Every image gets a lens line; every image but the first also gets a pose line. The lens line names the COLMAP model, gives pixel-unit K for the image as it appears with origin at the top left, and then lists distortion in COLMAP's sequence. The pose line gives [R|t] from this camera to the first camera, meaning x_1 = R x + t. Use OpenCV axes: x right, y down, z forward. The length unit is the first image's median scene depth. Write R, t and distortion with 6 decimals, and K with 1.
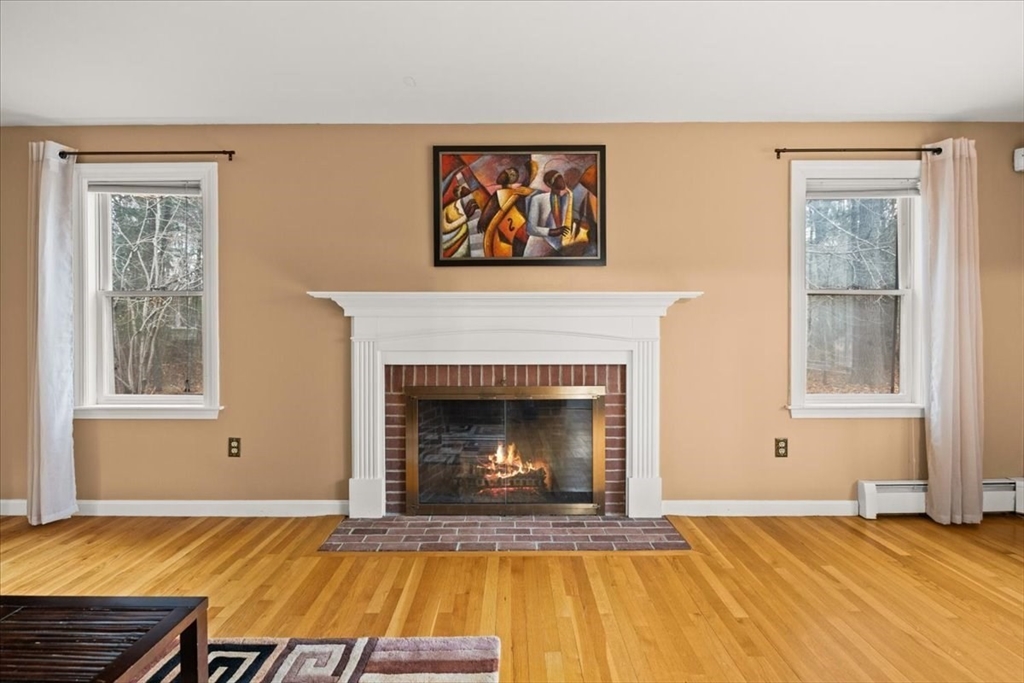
lens RADIAL K [[349.6, 0, 510.9], [0, 349.6, 328.1], [0, 0, 1]] dist [-0.007247, -0.000026]
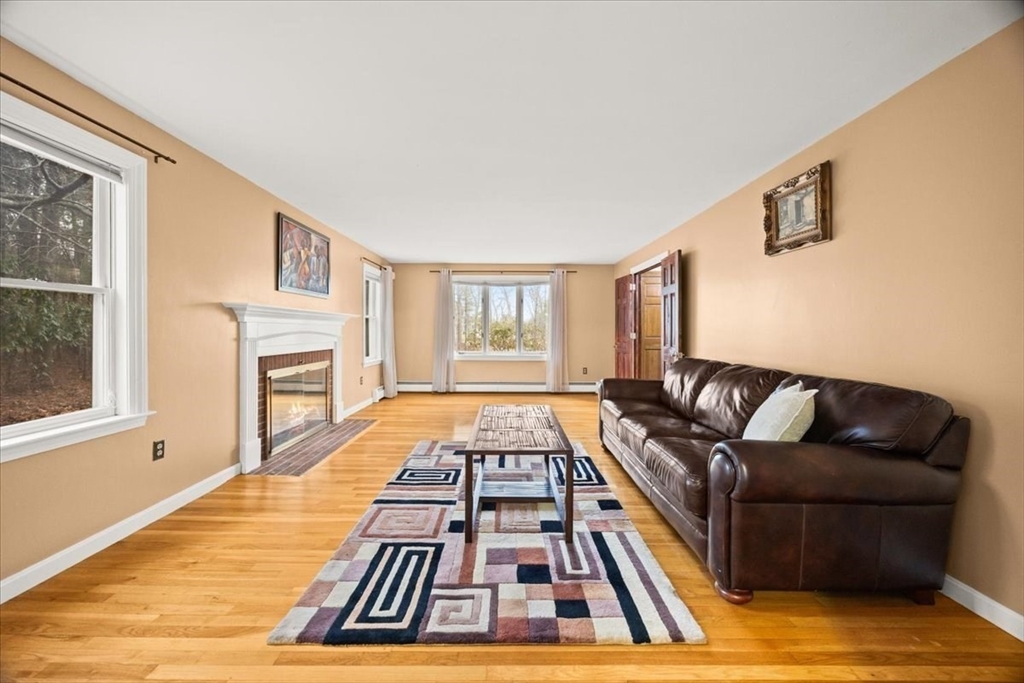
lens RADIAL K [[398.3, 0, 512.0], [0, 398.3, 341.5], [0, 0, 1]] dist [-0.000506, -0.000033]
pose [[-0.008968, -0.026468, 0.999609, -1.963864], [-0.003864, 0.999643, 0.026435, -0.004351], [-0.999952, -0.003625, -0.009067, -0.007464]]
